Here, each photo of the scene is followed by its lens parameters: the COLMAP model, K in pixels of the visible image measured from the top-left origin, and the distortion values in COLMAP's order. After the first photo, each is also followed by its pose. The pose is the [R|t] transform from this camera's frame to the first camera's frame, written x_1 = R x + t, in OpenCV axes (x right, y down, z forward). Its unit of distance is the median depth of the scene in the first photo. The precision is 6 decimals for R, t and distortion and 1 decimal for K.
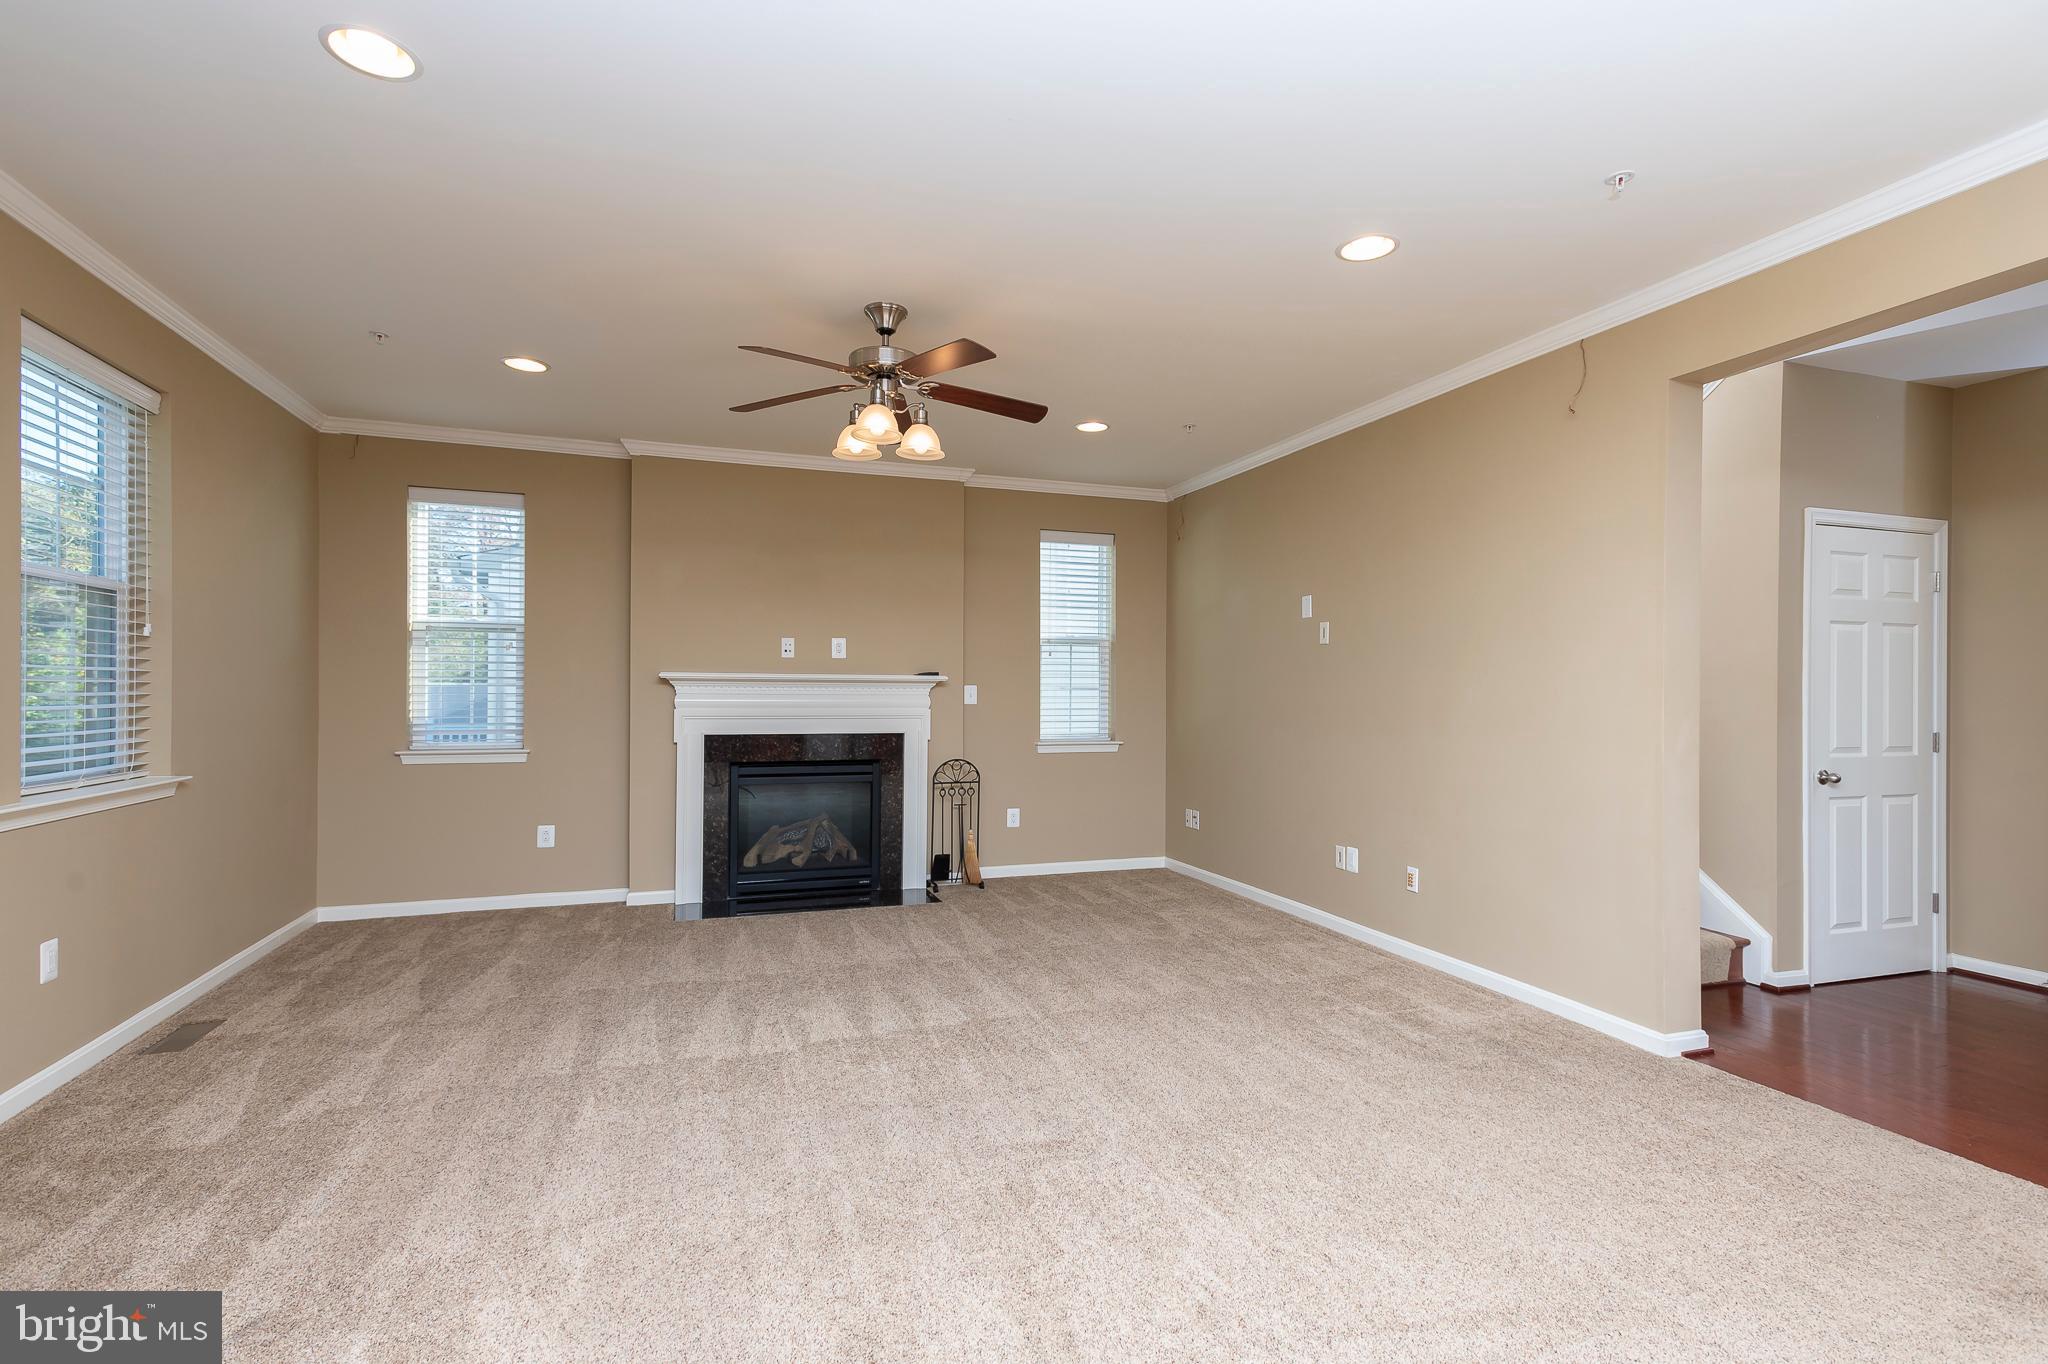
lens RADIAL K [[970.5, 0, 1027.6], [0, 970.5, 685.2], [0, 0, 1]] dist [0.035568, -0.007061]
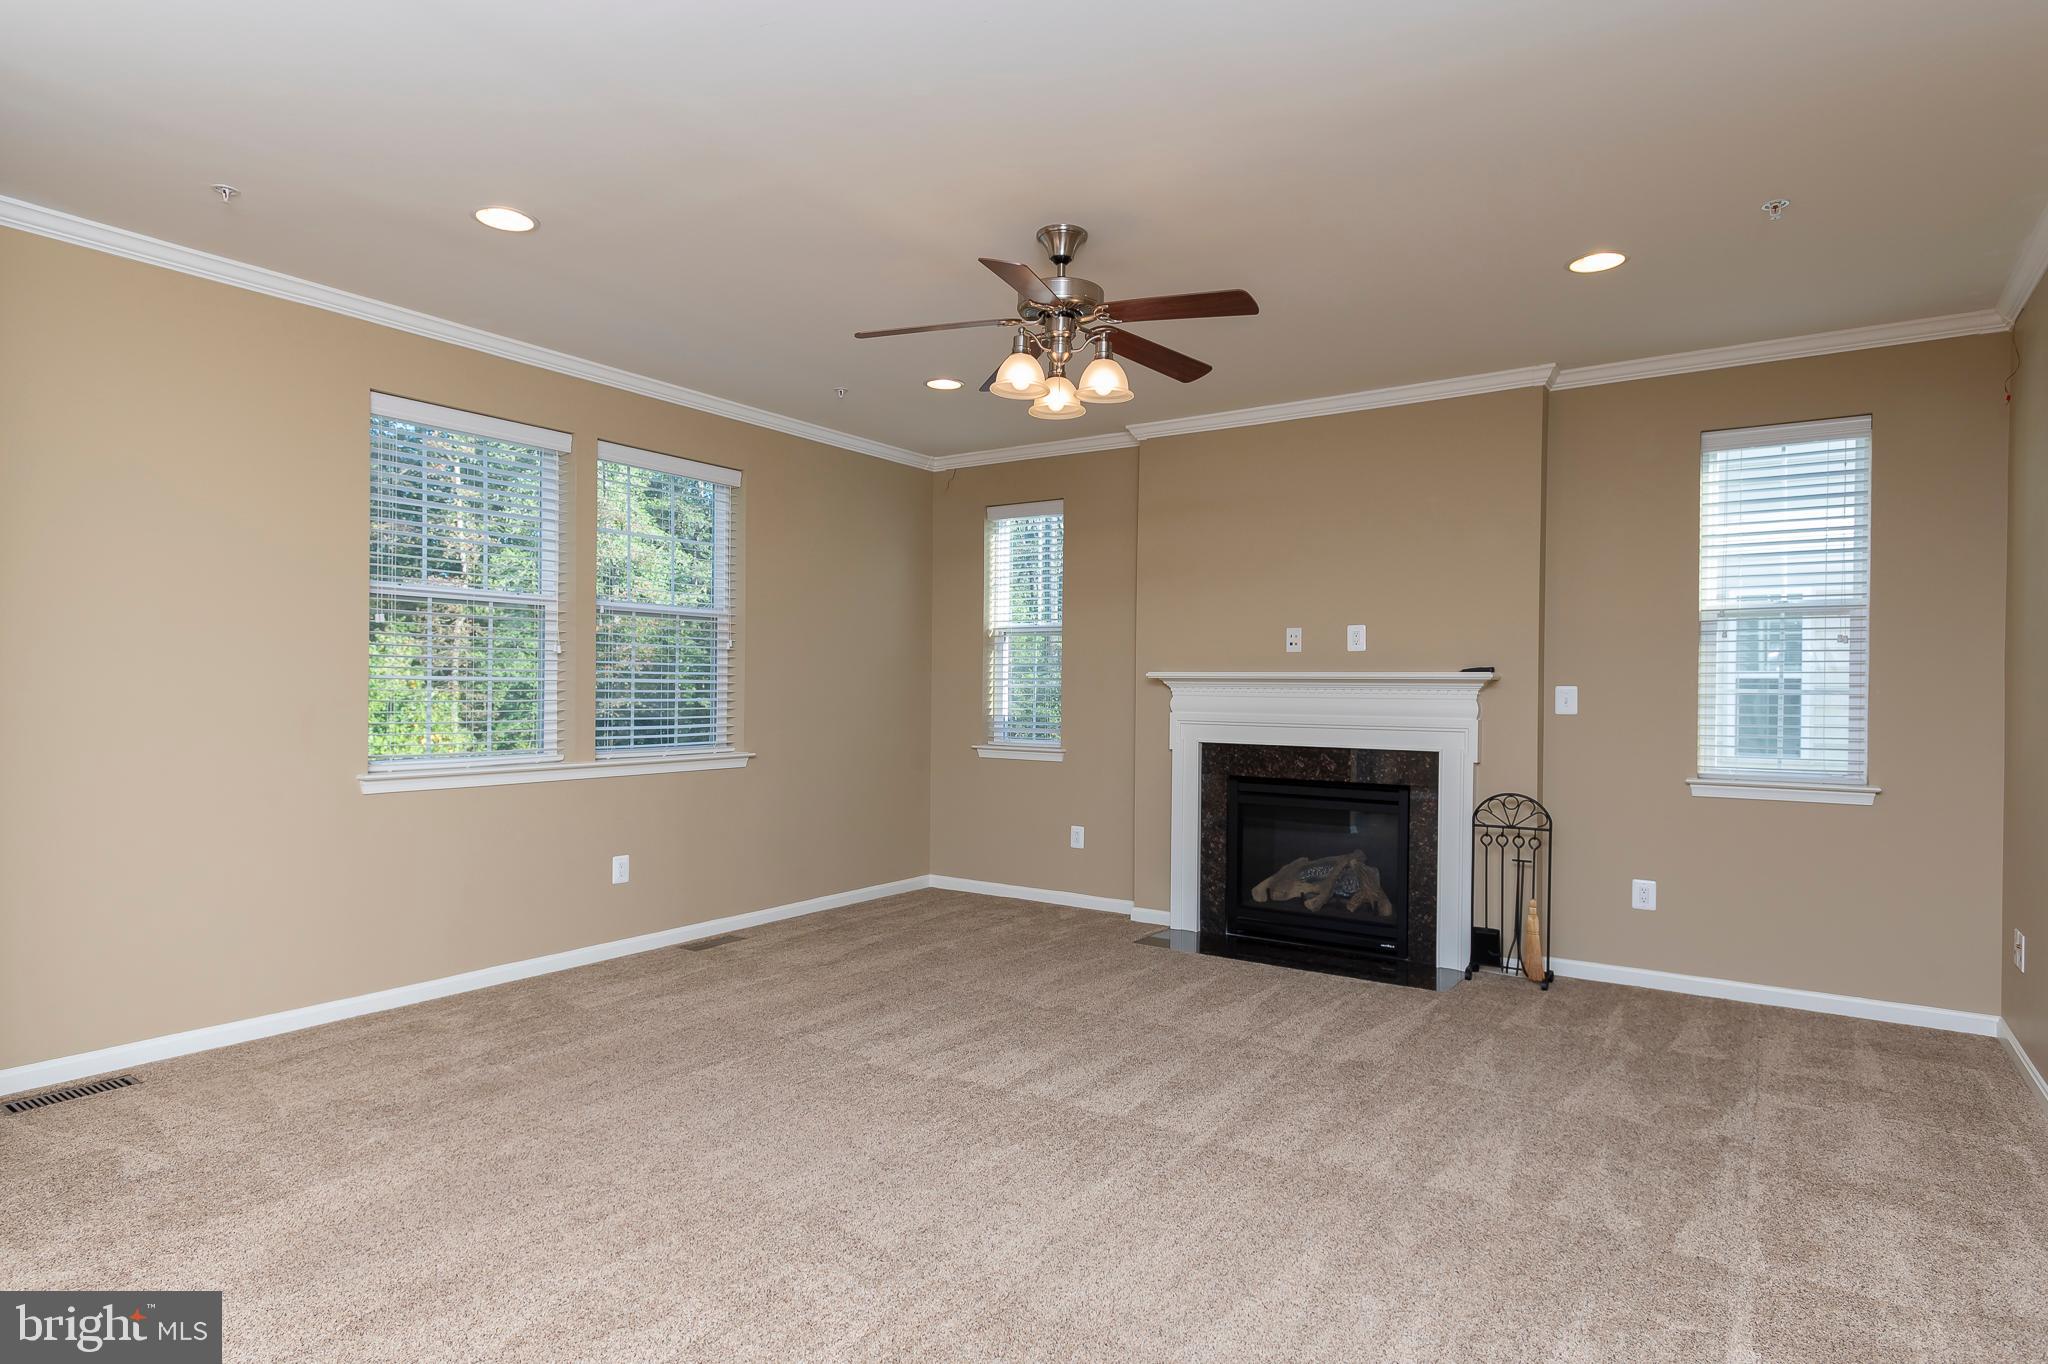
lens RADIAL K [[1146.2, 0, 1019.7], [0, 1146.2, 684.9], [0, 0, 1]] dist [0.021302, -0.001661]
pose [[0.581917, -0.003213, -0.813242, 0.427208], [-0.001453, 0.999986, -0.004990, 0.004618], [0.813247, 0.004085, 0.581905, 0.269786]]
